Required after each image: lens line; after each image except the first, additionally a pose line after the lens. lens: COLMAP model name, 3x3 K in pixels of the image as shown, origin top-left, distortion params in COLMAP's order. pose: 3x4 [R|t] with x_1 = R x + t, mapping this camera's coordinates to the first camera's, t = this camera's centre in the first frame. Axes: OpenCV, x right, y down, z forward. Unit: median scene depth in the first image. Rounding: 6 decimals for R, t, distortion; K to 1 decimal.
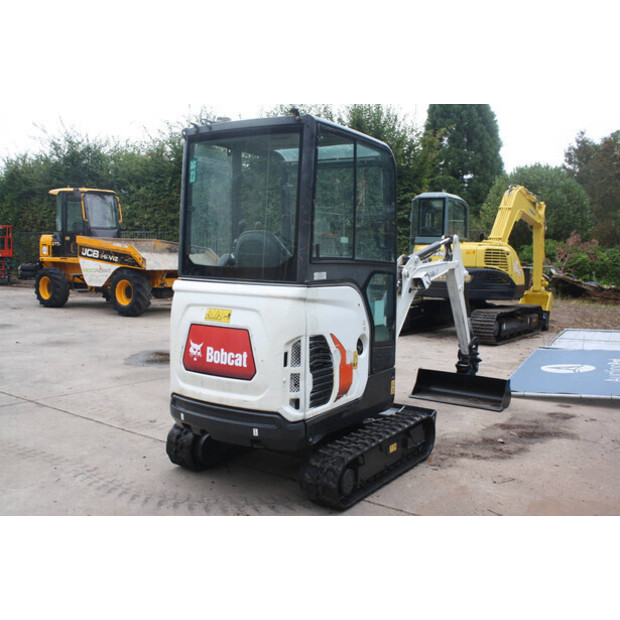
lens RADIAL K [[651.8, 0, 310.0], [0, 651.8, 310.0], [0, 0, 1]] dist [-0.083309, 0.008186]
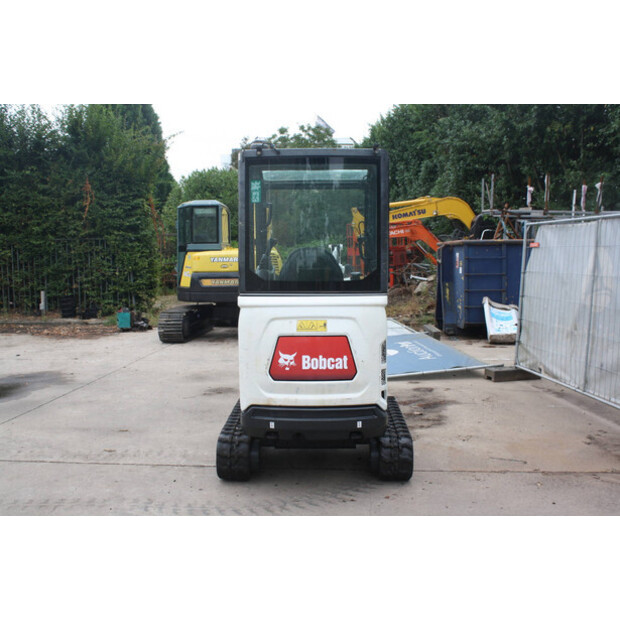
lens RADIAL K [[677.8, 0, 310.0], [0, 677.8, 310.0], [0, 0, 1]] dist [-0.090094, 0.019561]
pose [[0.848473, -0.072442, 0.524257, -0.726937], [0.075791, 0.997009, 0.015105, -0.035108], [-0.523783, 0.026918, 0.851426, 0.028168]]
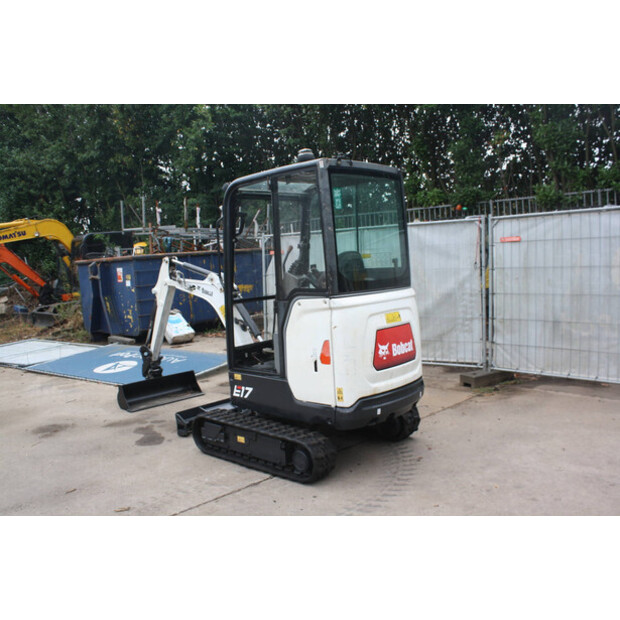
lens RADIAL K [[586.9, 0, 310.0], [0, 586.9, 317.0], [0, 0, 1]] dist [-0.096141, 0.007826]
pose [[0.162069, -0.135976, 0.977366, -1.250213], [0.153276, 0.981908, 0.111191, -0.140815], [-0.974803, 0.131786, 0.179979, 0.935258]]
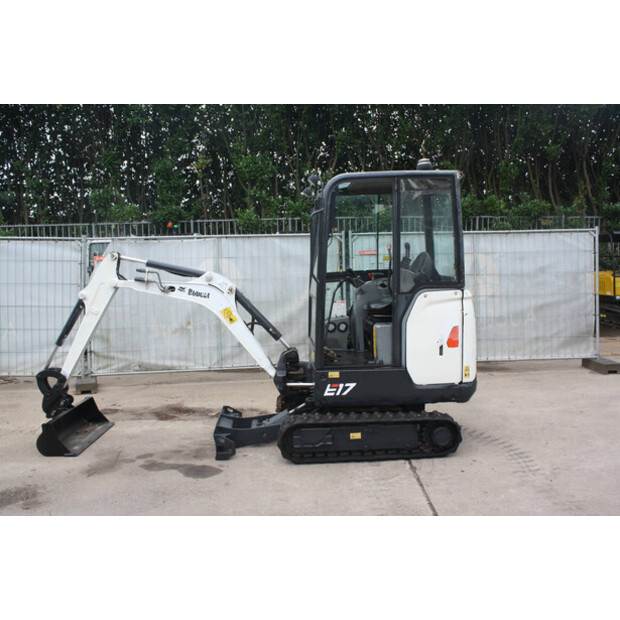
lens RADIAL K [[589.1, 0, 310.0], [0, 589.1, 310.0], [0, 0, 1]] dist [-0.120521, 0.000375]
pose [[-0.594477, -0.074465, 0.800657, -1.015397], [0.084770, 0.984351, 0.154490, -0.222873], [-0.799632, 0.159713, -0.578862, 2.022930]]
